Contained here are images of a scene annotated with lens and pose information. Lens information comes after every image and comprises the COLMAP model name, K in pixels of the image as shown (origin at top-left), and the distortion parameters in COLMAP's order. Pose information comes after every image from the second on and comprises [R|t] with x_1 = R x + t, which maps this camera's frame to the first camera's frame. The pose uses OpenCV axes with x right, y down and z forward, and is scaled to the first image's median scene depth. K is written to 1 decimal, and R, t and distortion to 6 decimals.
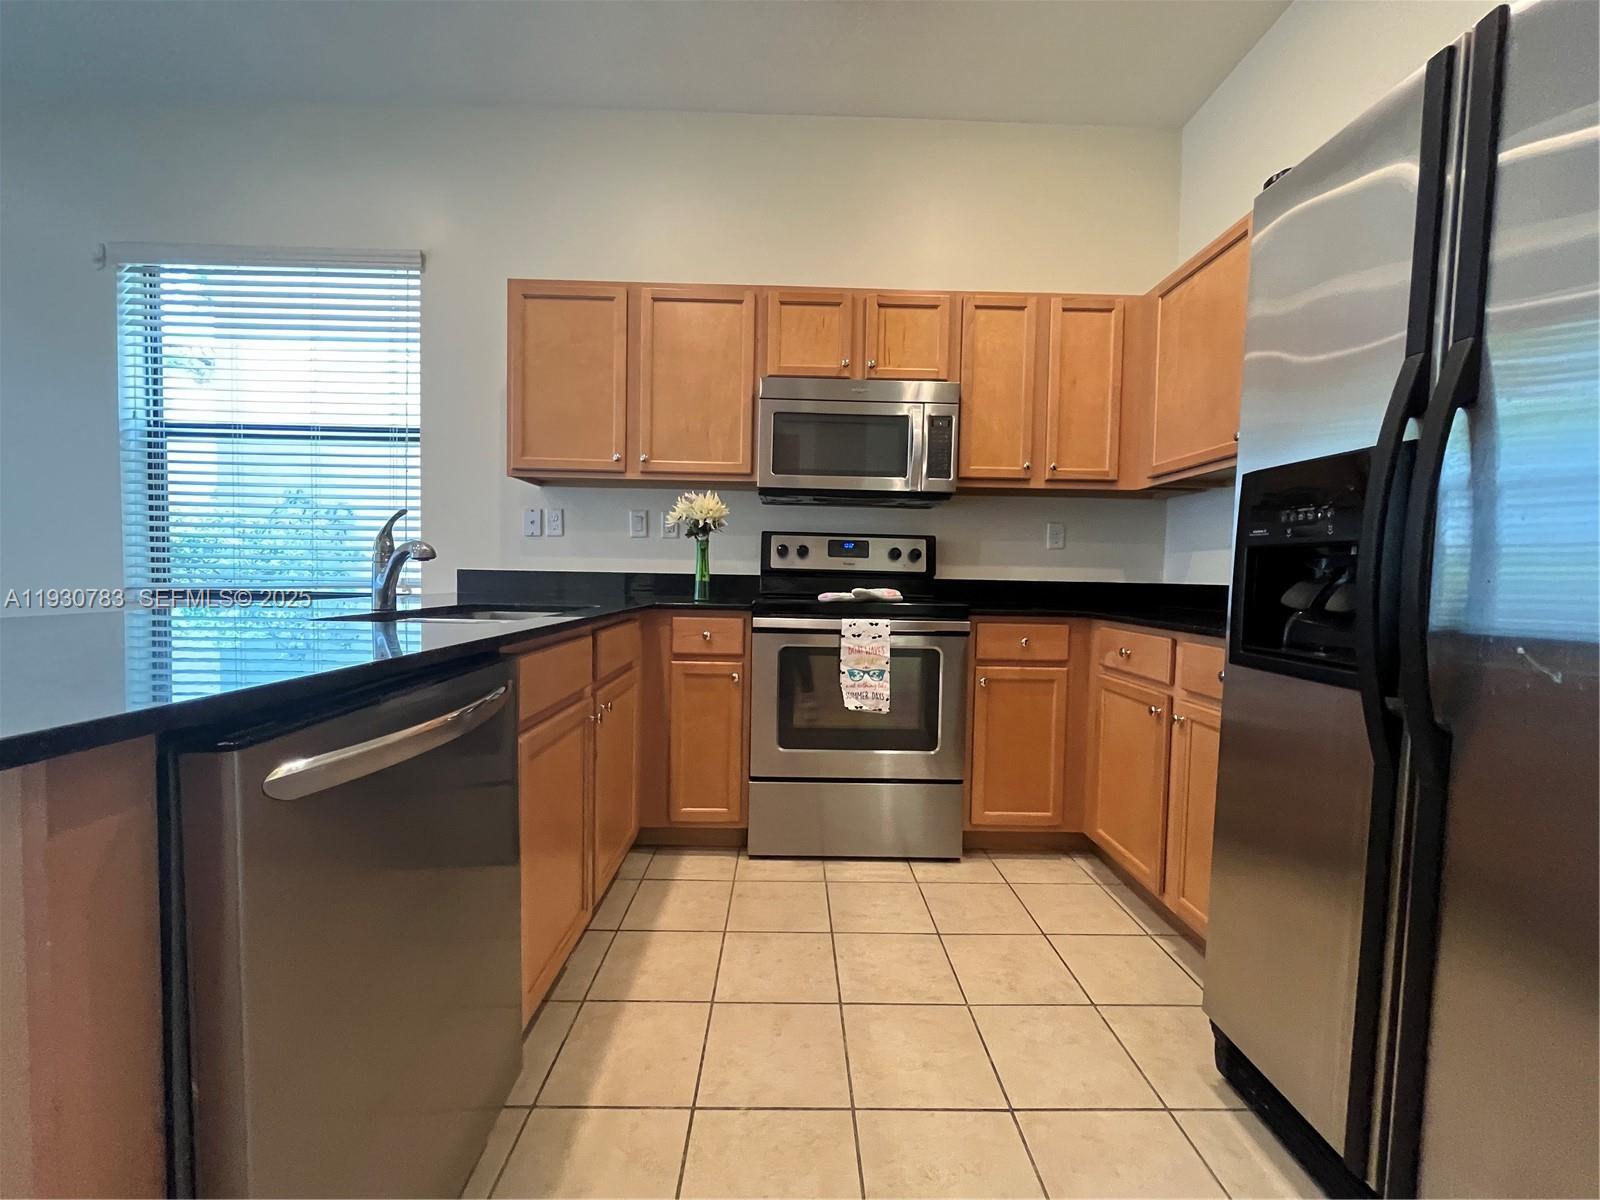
lens RADIAL K [[633.9, 0, 802.7], [0, 633.9, 632.0], [0, 0, 1]] dist [-0.012794, -0.000041]
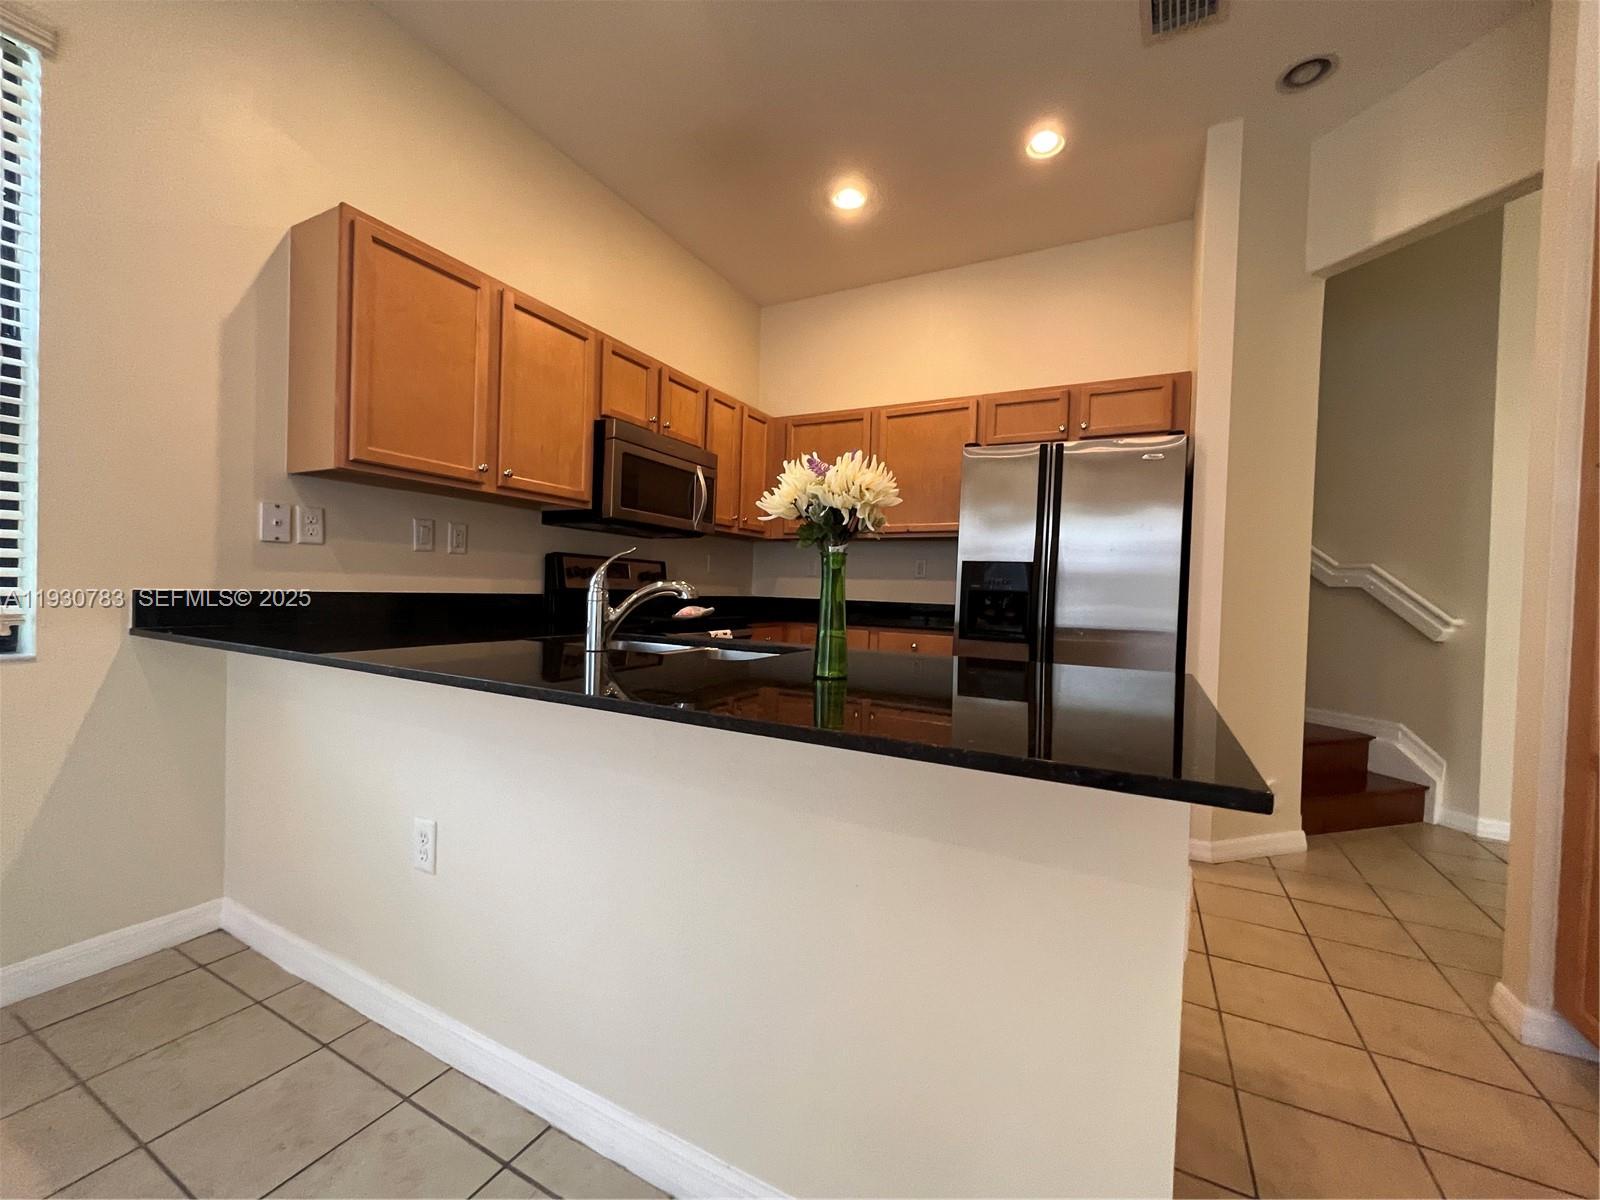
lens RADIAL K [[648.3, 0, 803.9], [0, 648.3, 600.5], [0, 0, 1]] dist [-0.013862, -0.000303]
pose [[0.472146, -0.019397, 0.881307, -0.852977], [0.049620, 0.998758, -0.004601, -0.062241], [-0.880123, 0.045903, 0.472522, 0.182164]]
